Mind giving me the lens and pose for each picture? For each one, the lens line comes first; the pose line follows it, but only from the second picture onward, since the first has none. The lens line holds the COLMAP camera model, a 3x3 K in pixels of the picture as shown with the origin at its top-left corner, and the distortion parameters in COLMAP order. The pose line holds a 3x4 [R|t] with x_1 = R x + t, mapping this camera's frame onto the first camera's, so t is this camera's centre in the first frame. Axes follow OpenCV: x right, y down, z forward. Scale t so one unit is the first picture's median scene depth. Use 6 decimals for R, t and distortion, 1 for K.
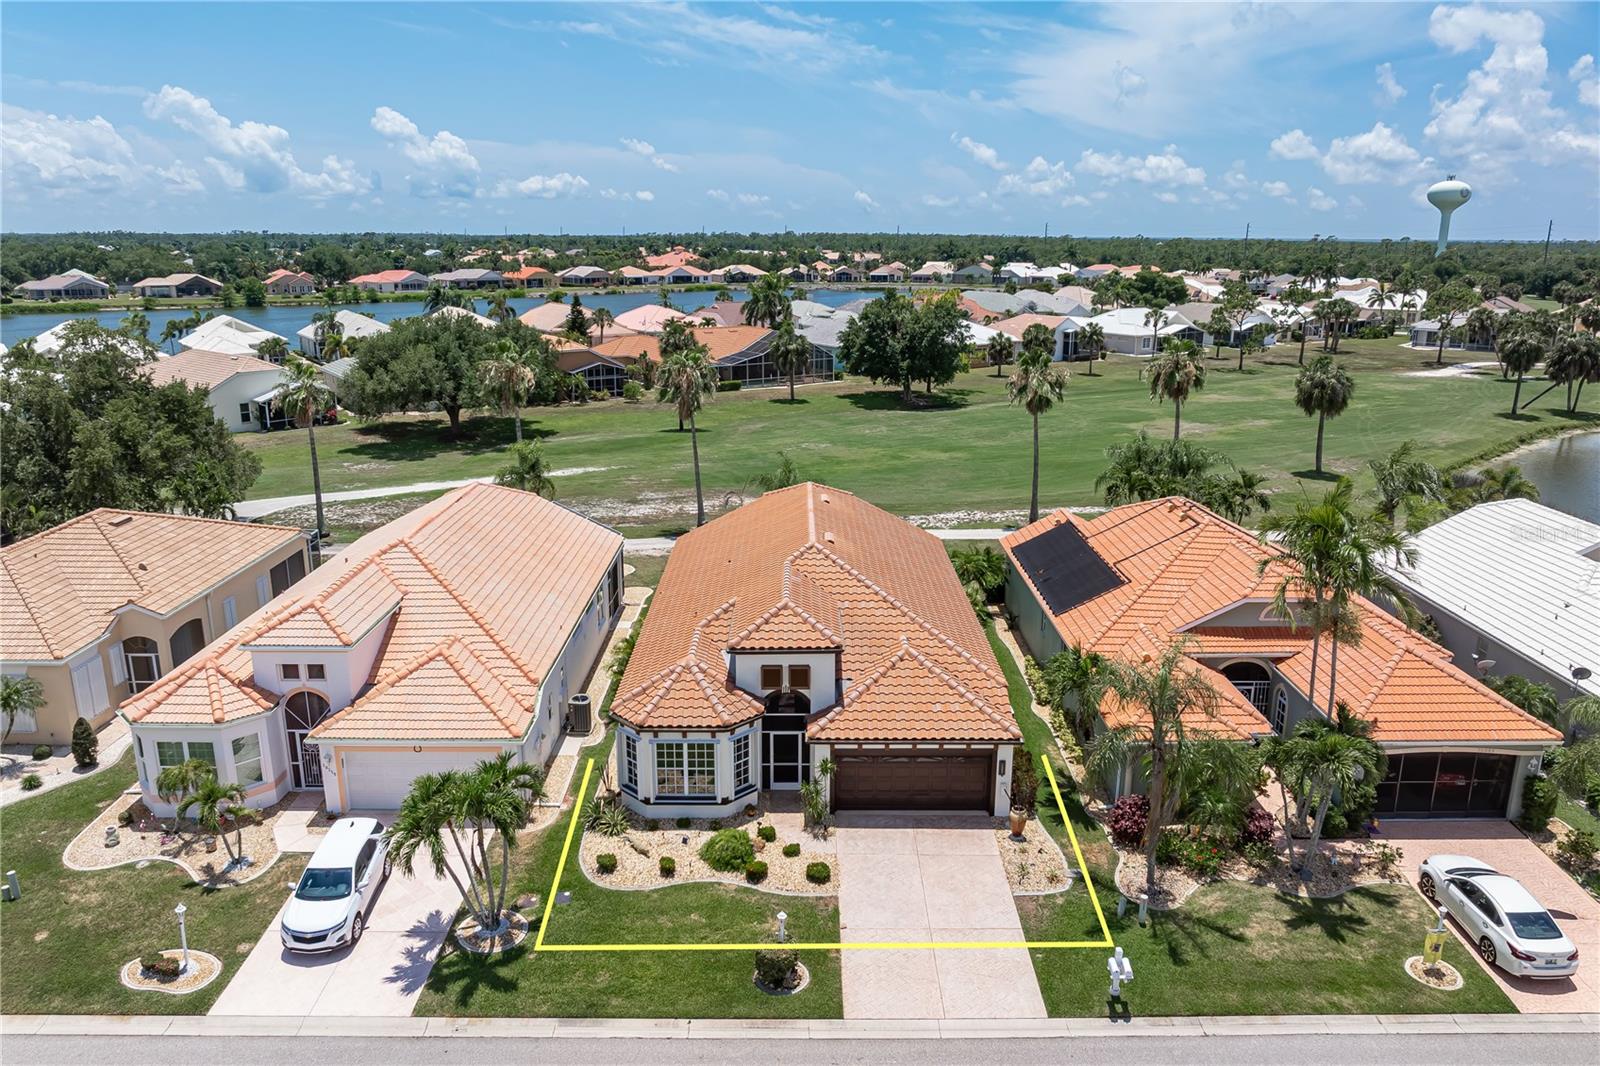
lens RADIAL K [[1130.7, 0, 802.6], [0, 1130.7, 536.5], [0, 0, 1]] dist [-0.028276, 0.011024]
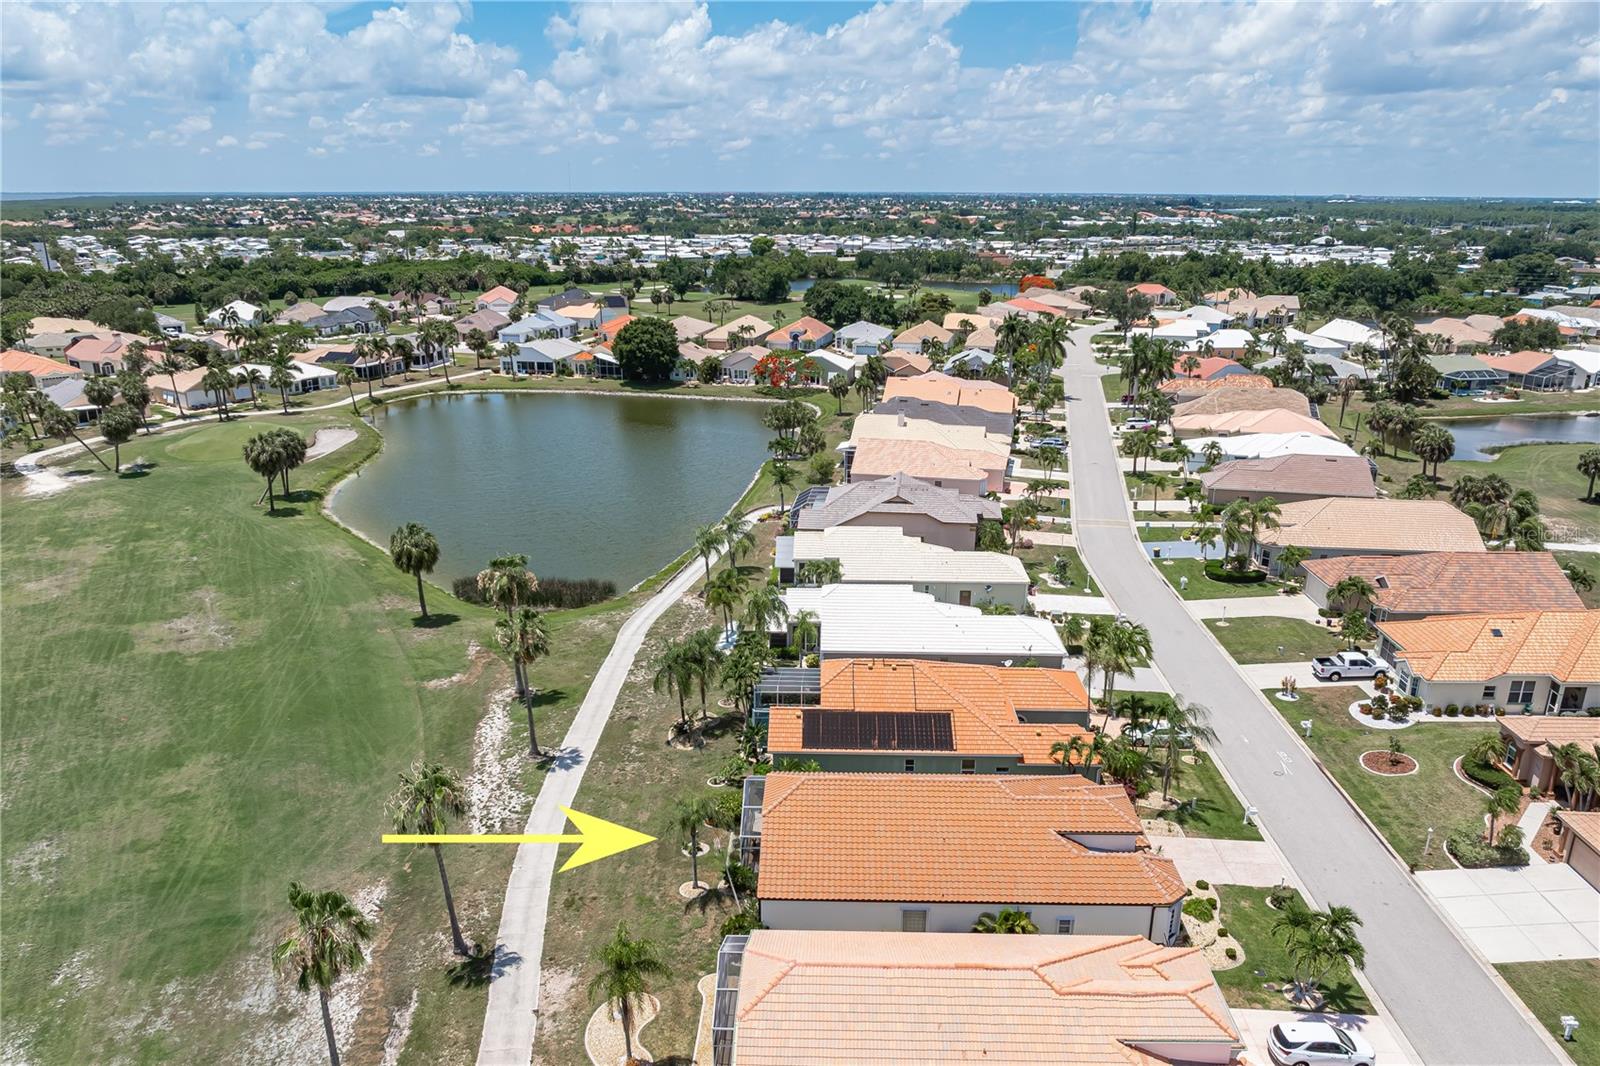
lens RADIAL K [[1100.2, 0, 802.8], [0, 1100.2, 673.5], [0, 0, 1]] dist [-0.009861, 0.002653]
pose [[0.025514, -0.409291, 0.912047, -1.484175], [0.253350, 0.885206, 0.390158, -0.882066], [-0.967038, 0.221112, 0.126279, 1.253623]]
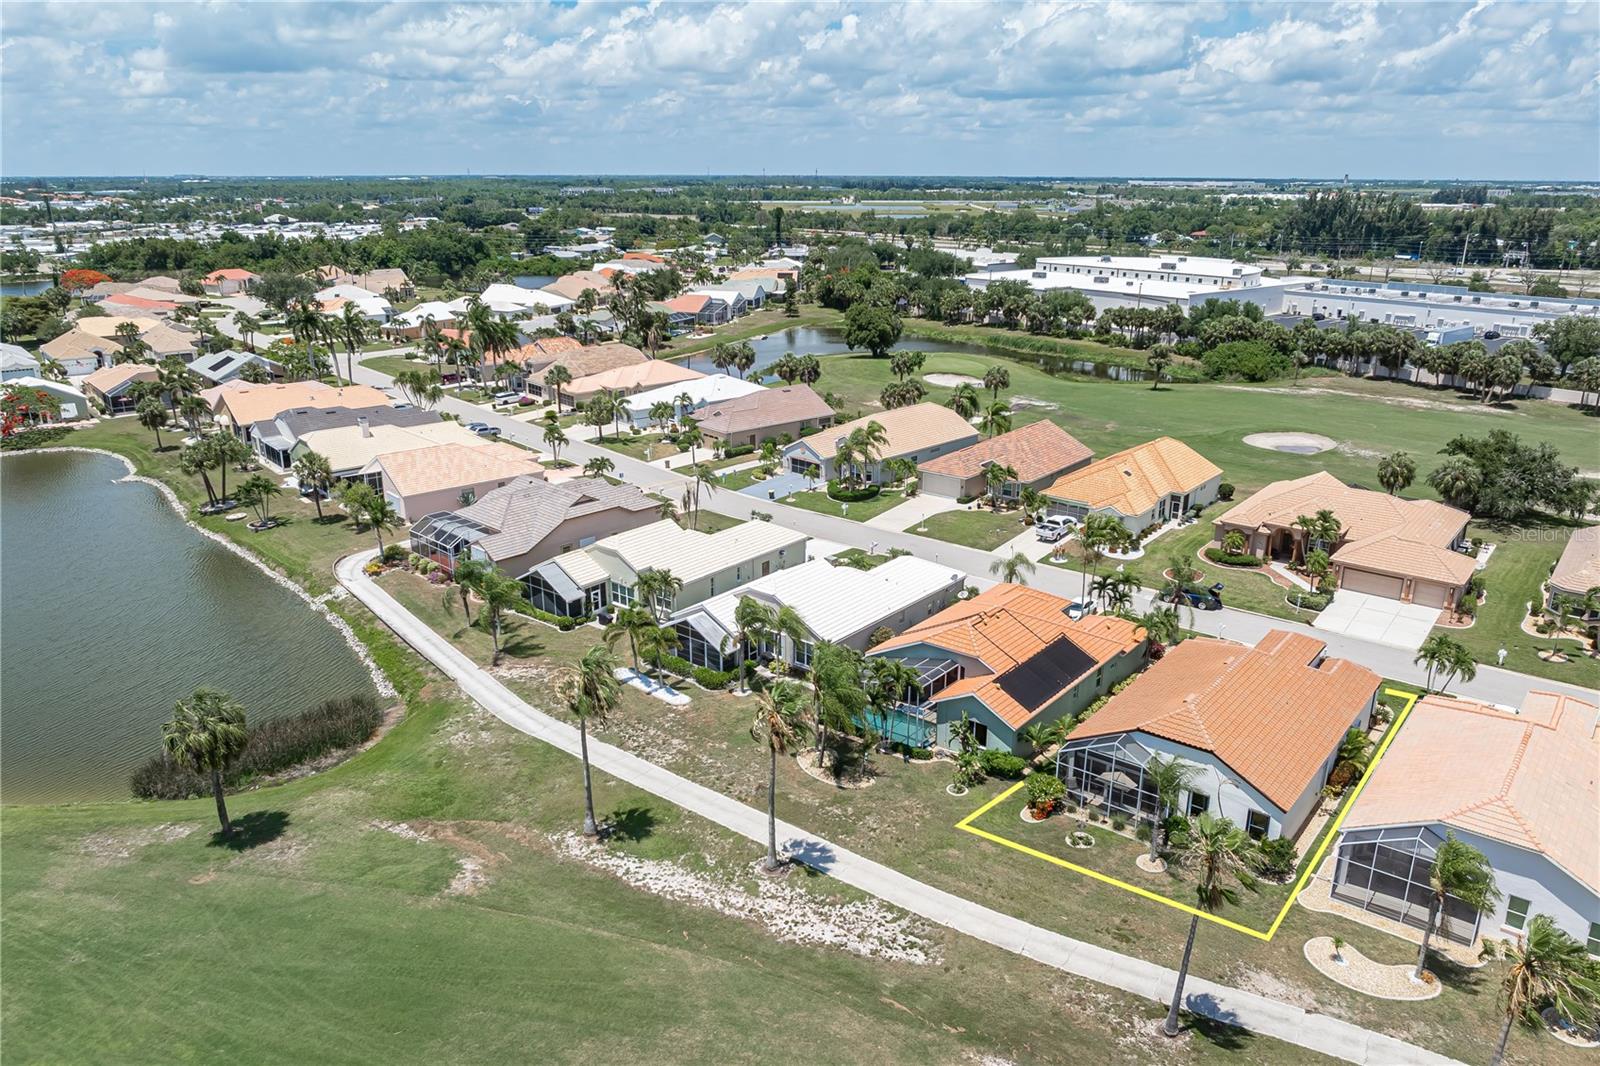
lens RADIAL K [[1114.5, 0, 805.9], [0, 1114.5, 631.6], [0, 0, 1]] dist [-0.008312, 0.005075]
pose [[-0.784785, -0.242977, 0.570153, -0.486639], [0.153311, 0.815247, 0.558452, -1.256508], [-0.600506, 0.525675, -0.602543, 2.885462]]
